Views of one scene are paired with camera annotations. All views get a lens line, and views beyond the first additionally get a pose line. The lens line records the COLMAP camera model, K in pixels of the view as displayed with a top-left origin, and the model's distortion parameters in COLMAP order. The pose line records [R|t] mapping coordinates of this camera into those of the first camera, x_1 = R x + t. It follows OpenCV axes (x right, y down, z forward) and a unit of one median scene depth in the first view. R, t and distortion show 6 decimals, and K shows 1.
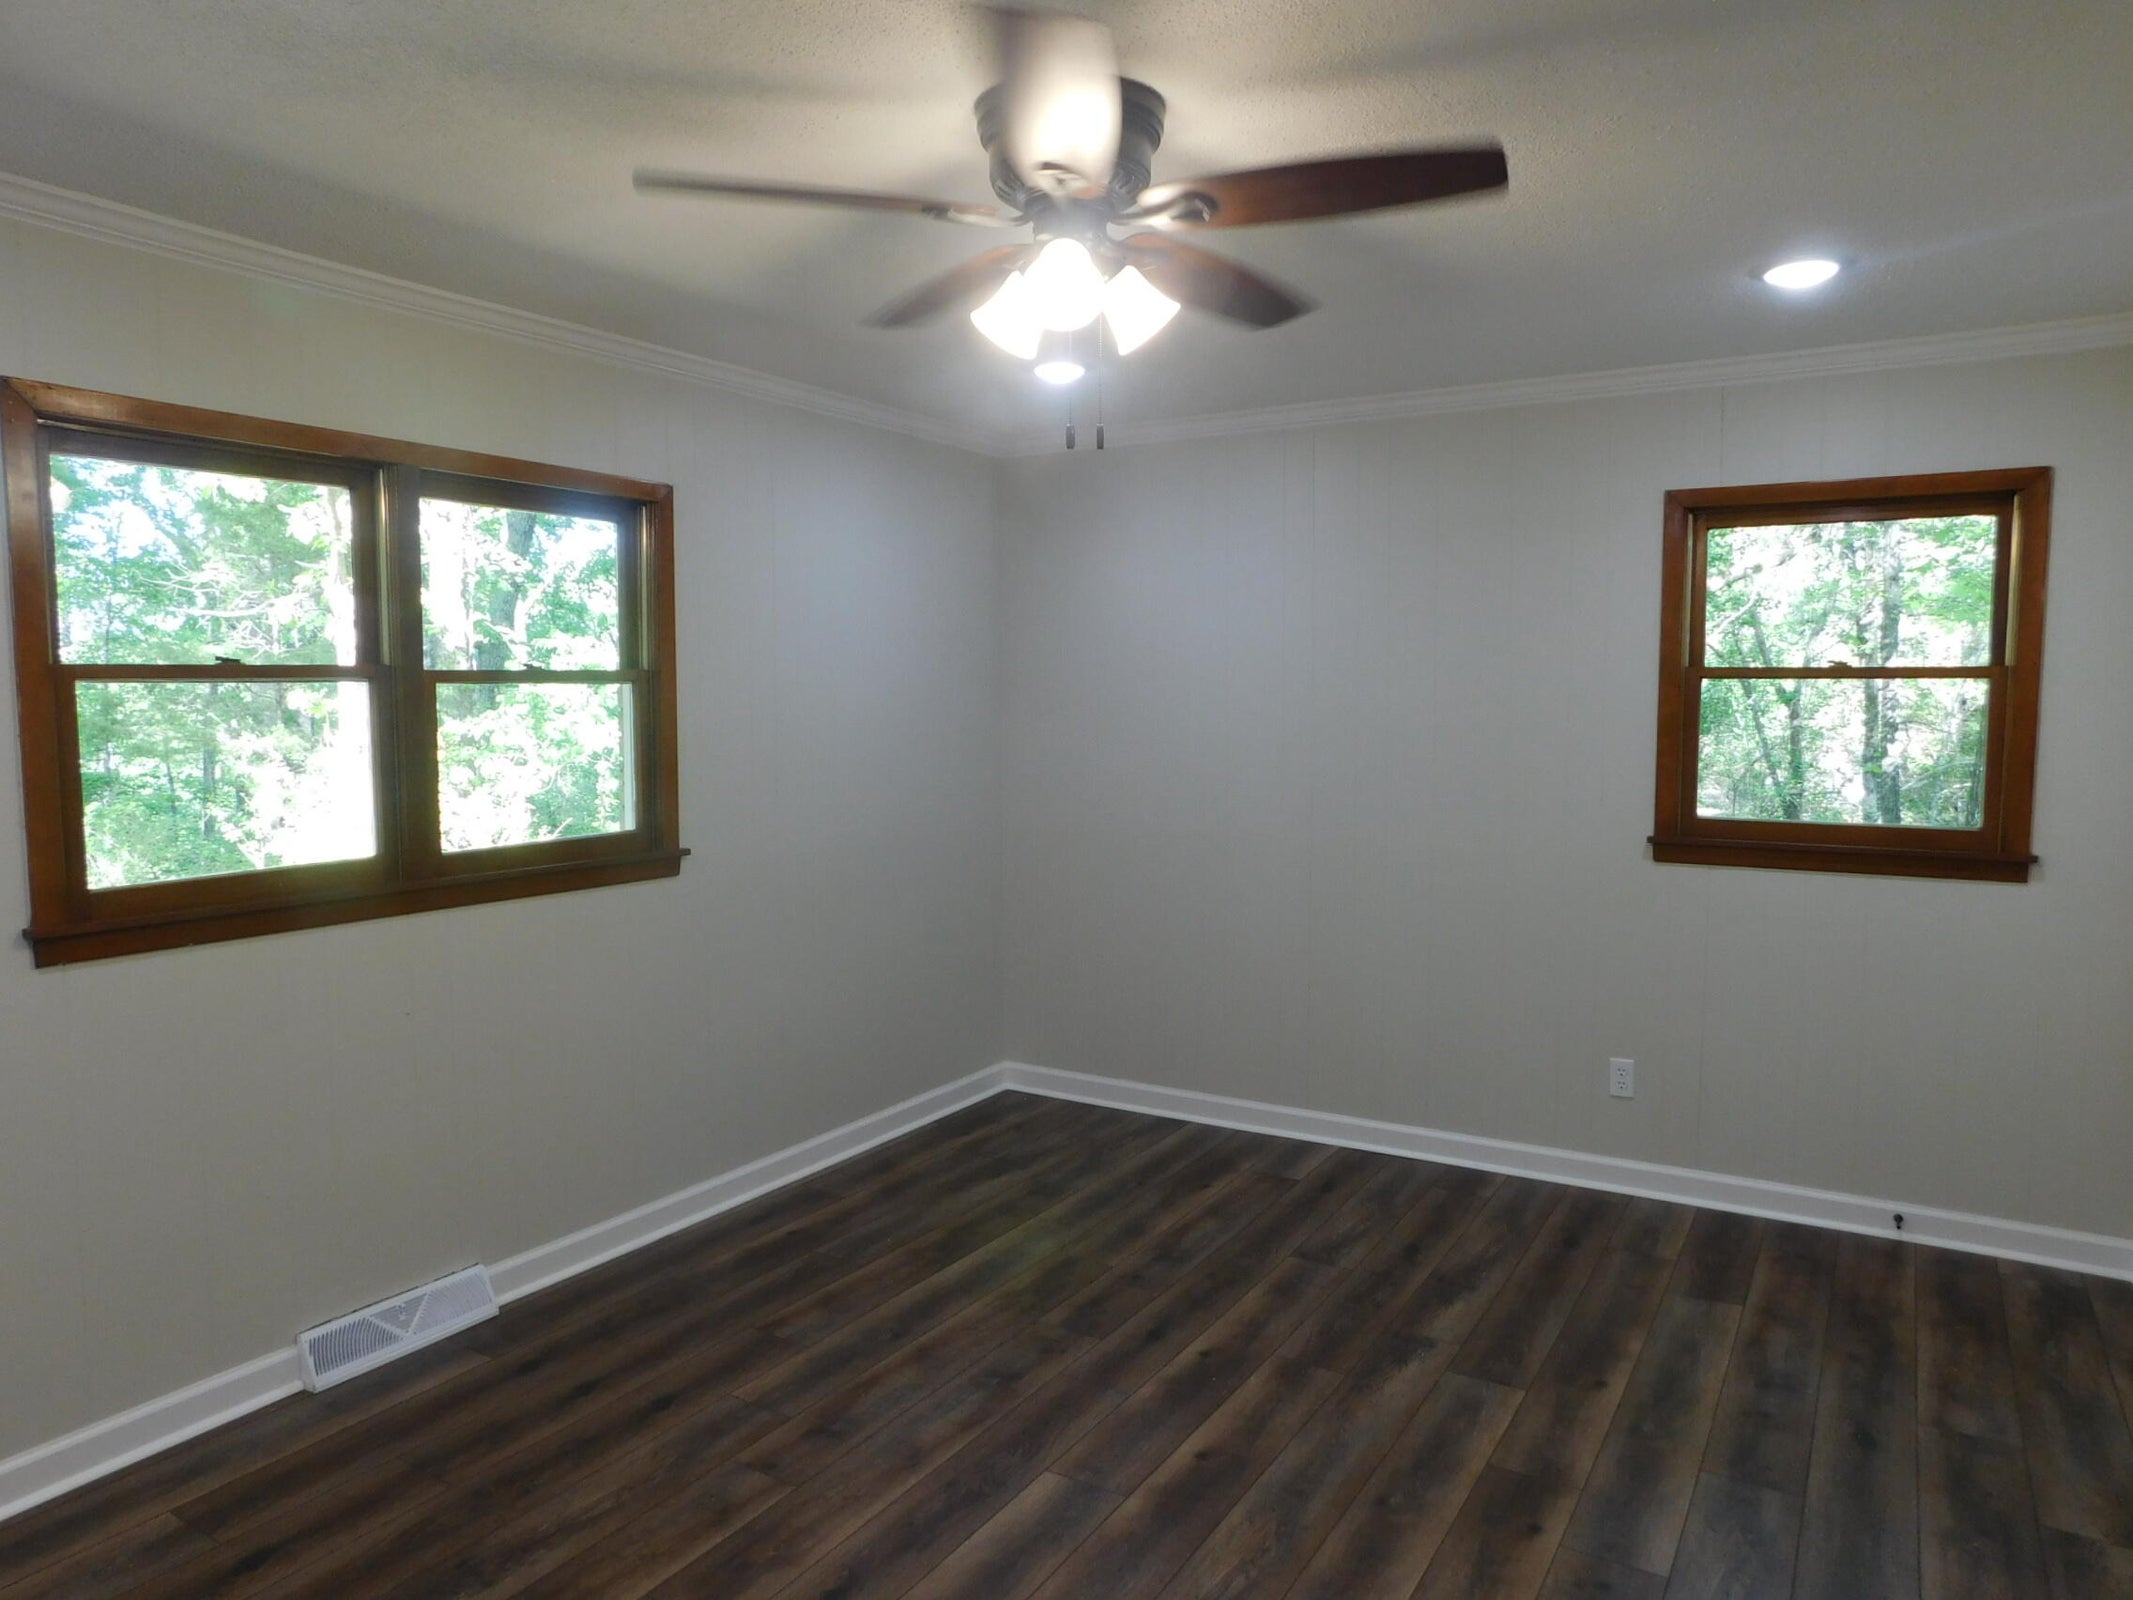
lens RADIAL K [[1423.4, 0, 1085.0], [0, 1423.4, 810.1], [0, 0, 1]] dist [-0.059287, 0.043735]
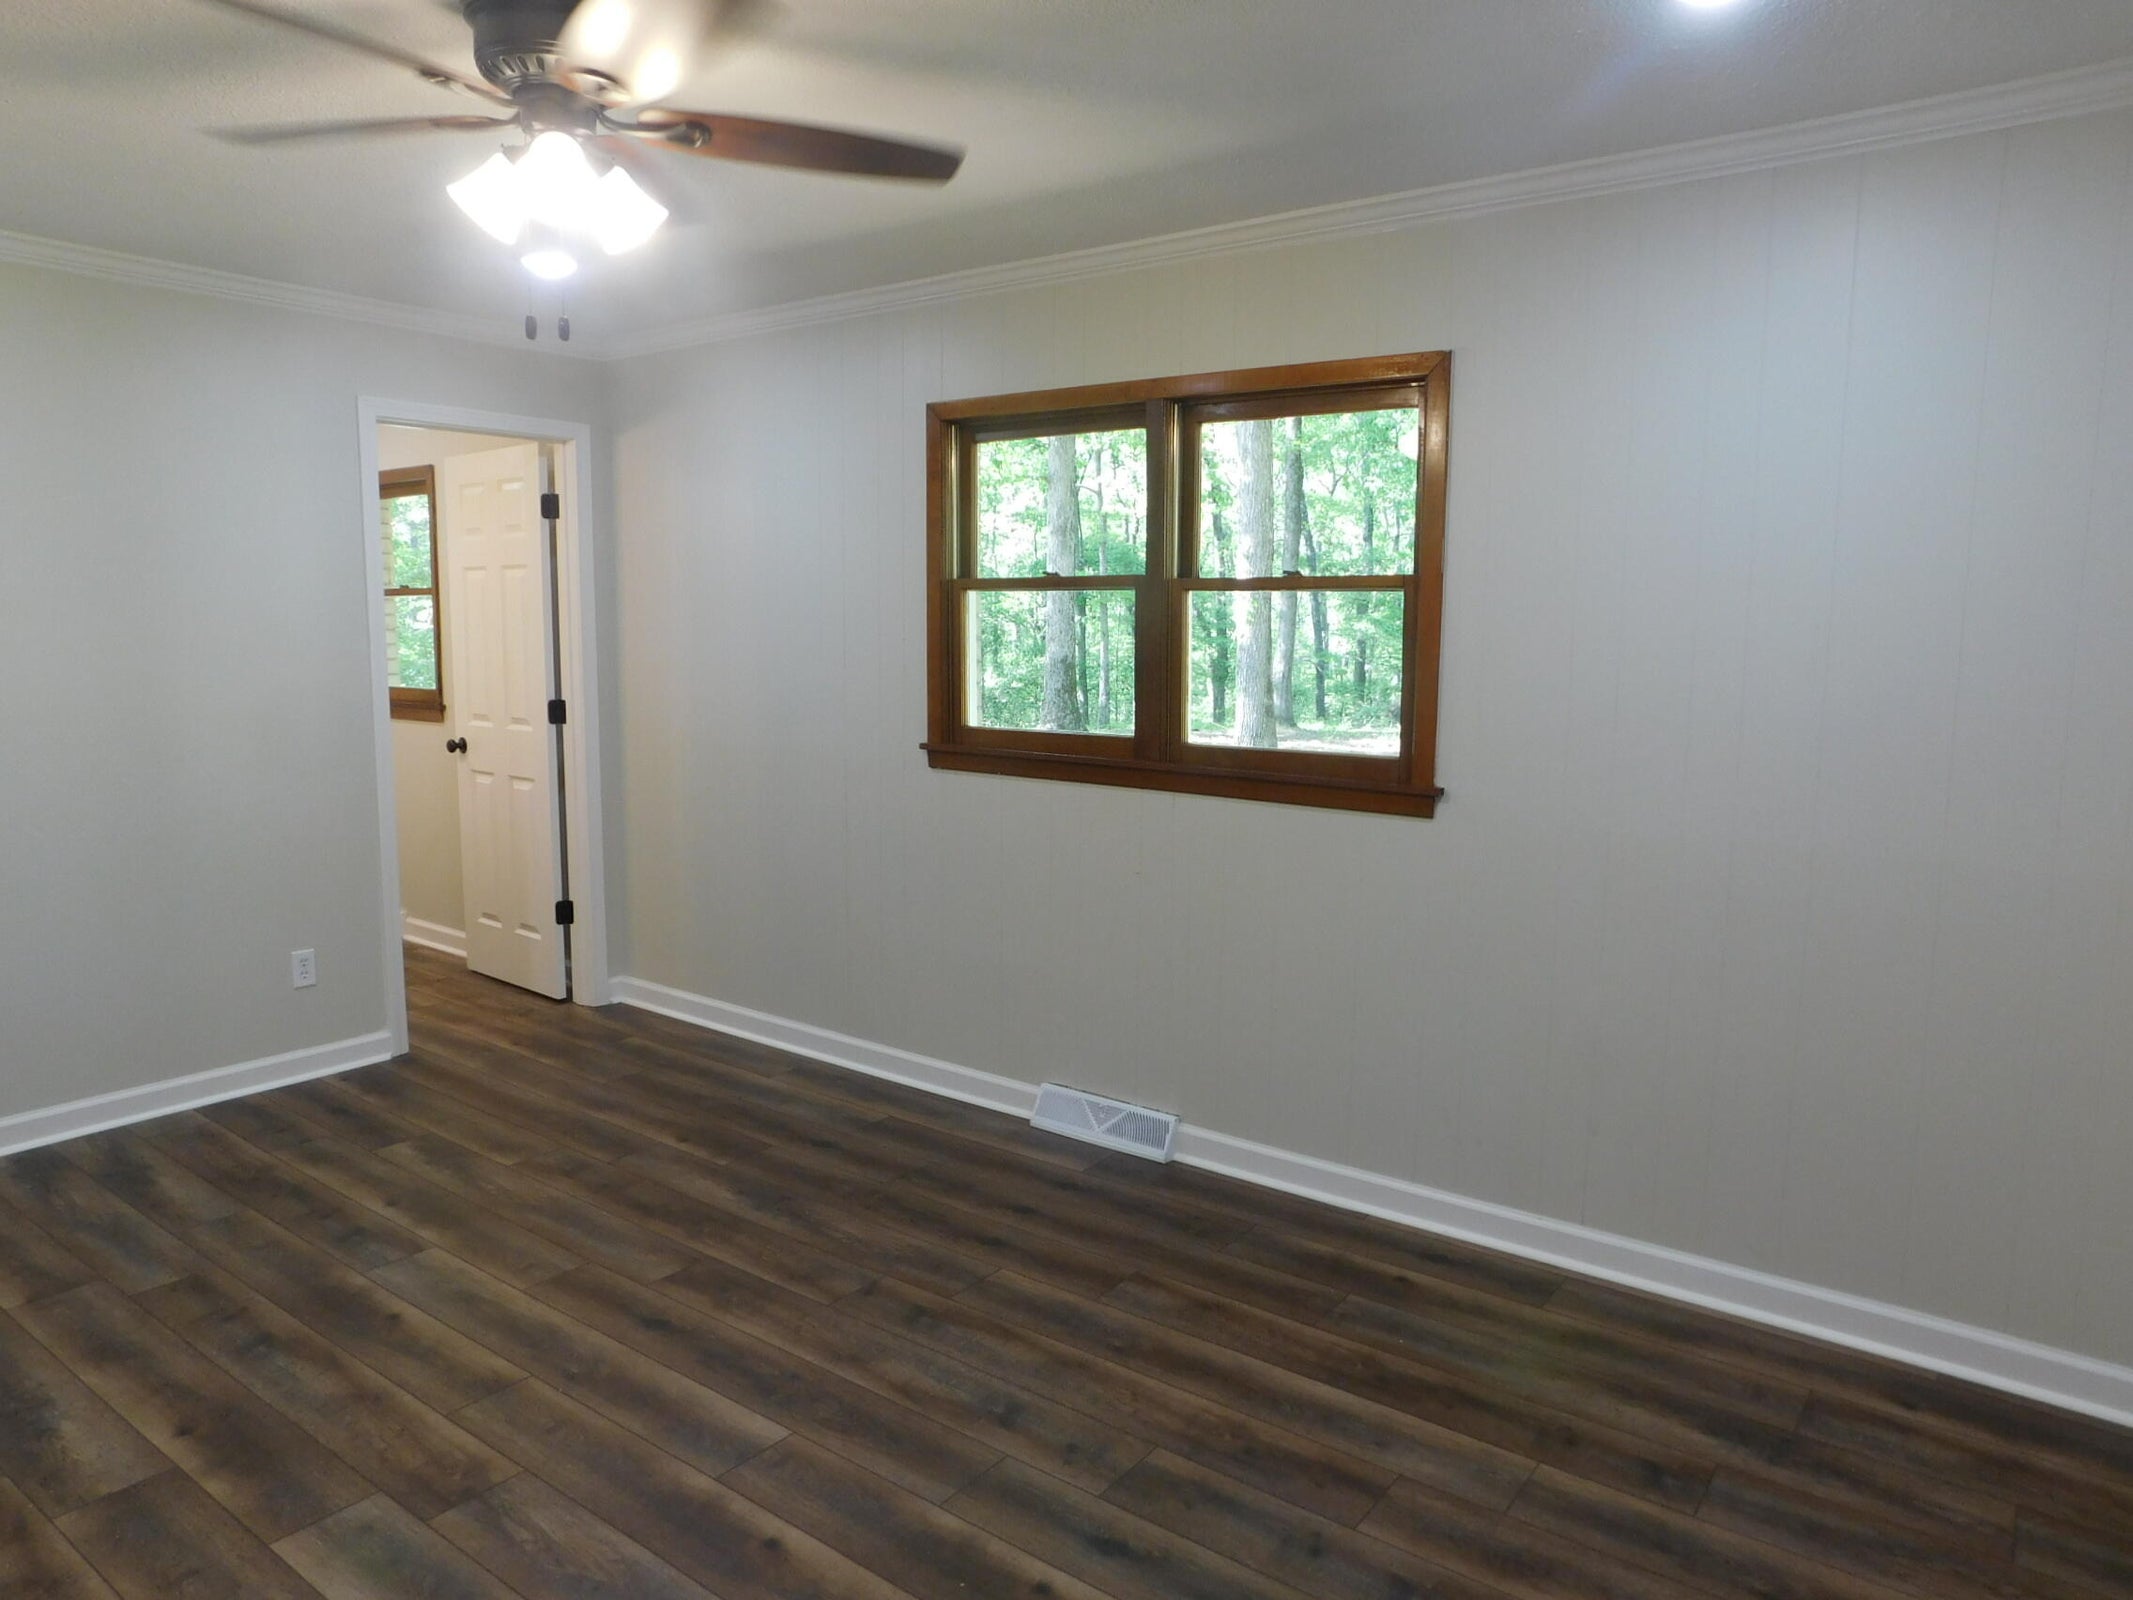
lens RADIAL K [[1423.4, 0, 1054.4], [0, 1423.4, 813.4], [0, 0, 1]] dist [-0.059287, 0.043735]
pose [[-0.116232, 0.126535, -0.985129, 0.690943], [-0.101325, 0.985166, 0.138495, -0.062281], [0.988040, 0.115916, -0.101687, 1.042149]]
